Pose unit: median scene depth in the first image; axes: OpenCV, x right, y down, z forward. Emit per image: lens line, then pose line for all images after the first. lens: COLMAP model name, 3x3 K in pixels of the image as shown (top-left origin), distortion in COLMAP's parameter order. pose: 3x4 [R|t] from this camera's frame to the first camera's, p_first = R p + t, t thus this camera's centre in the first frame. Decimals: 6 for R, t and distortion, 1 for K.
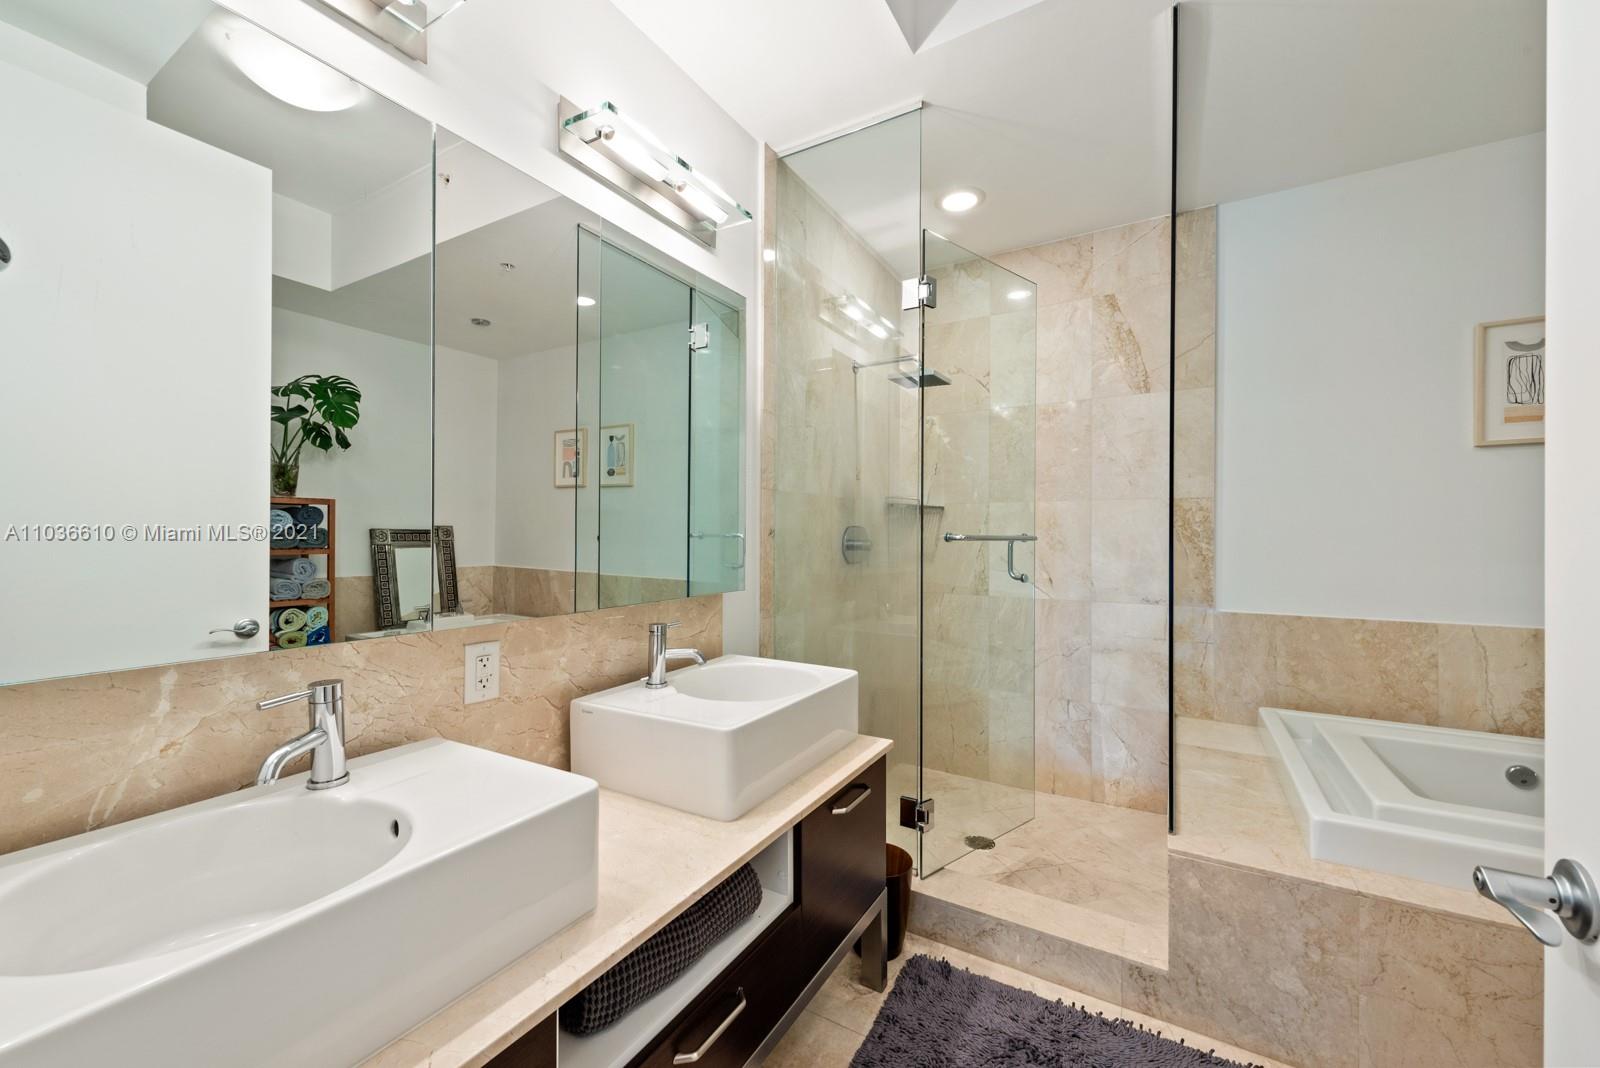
lens RADIAL K [[623.7, 0, 794.2], [0, 623.7, 532.3], [0, 0, 1]] dist [0.020817, -0.006740]
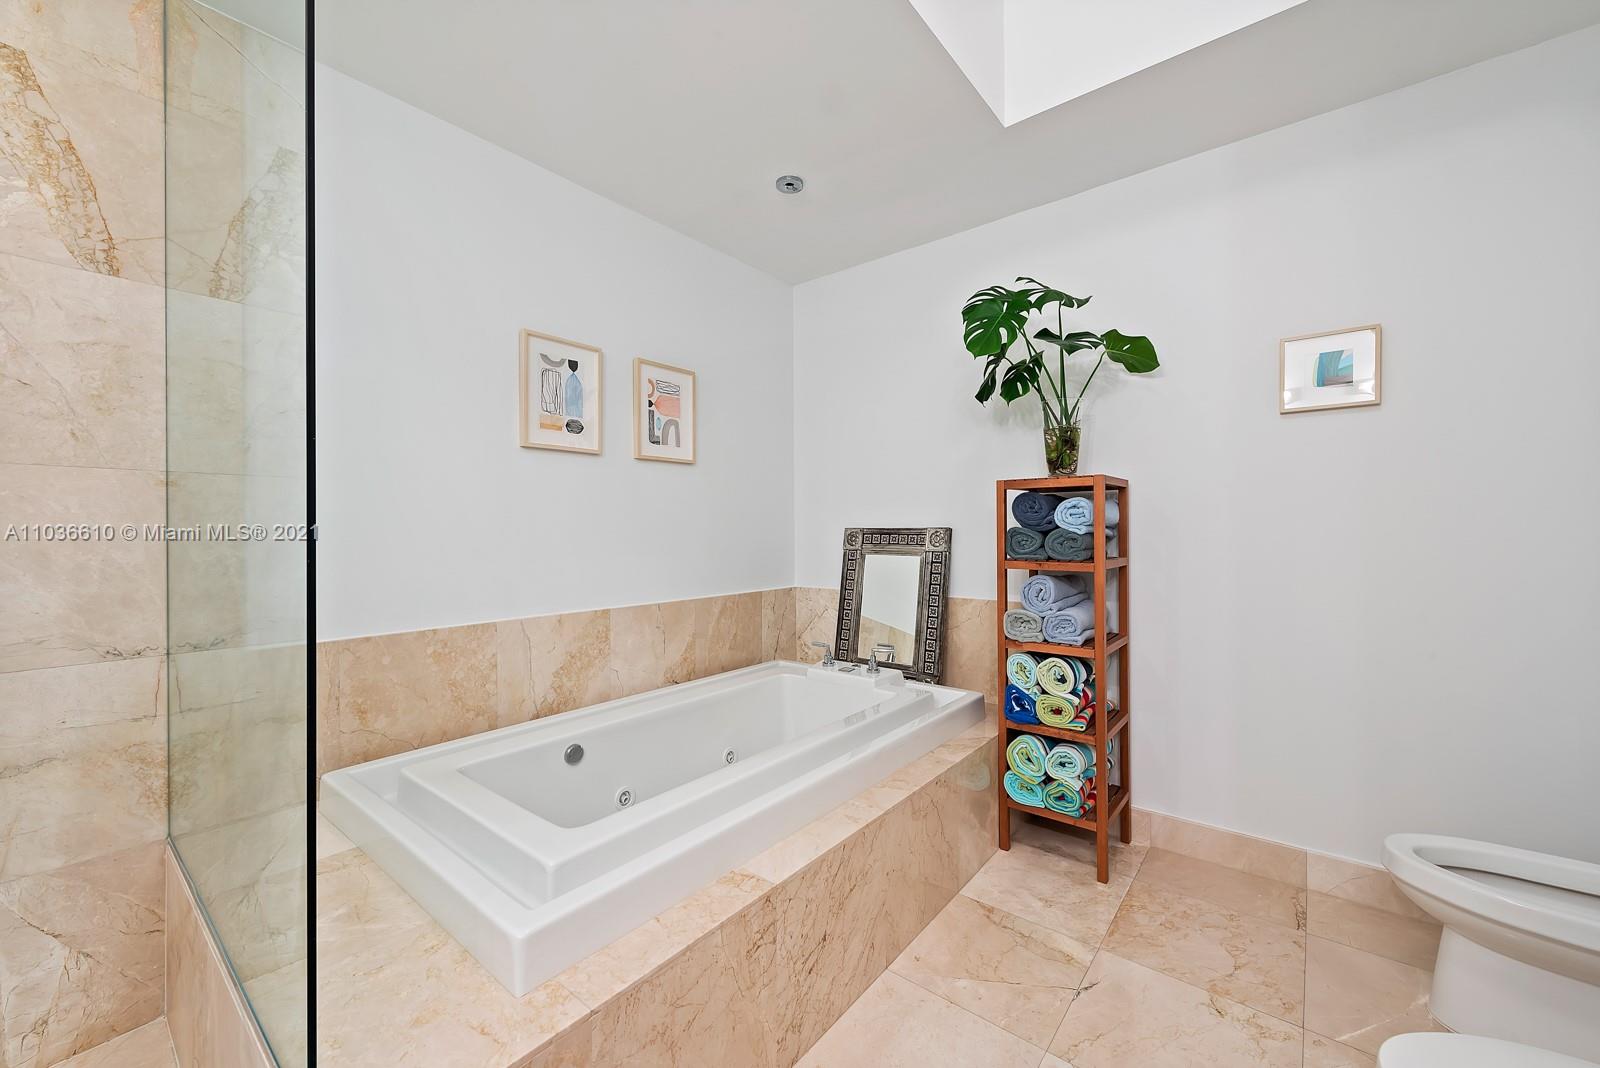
lens RADIAL K [[623.7, 0, 794.2], [0, 623.7, 532.3], [0, 0, 1]] dist [0.020817, -0.006740]
pose [[0.145998, -0.003785, 0.989278, 0.115682], [0.003554, 0.999988, 0.003301, 0.002974], [-0.989279, 0.003034, 0.146009, 0.380204]]
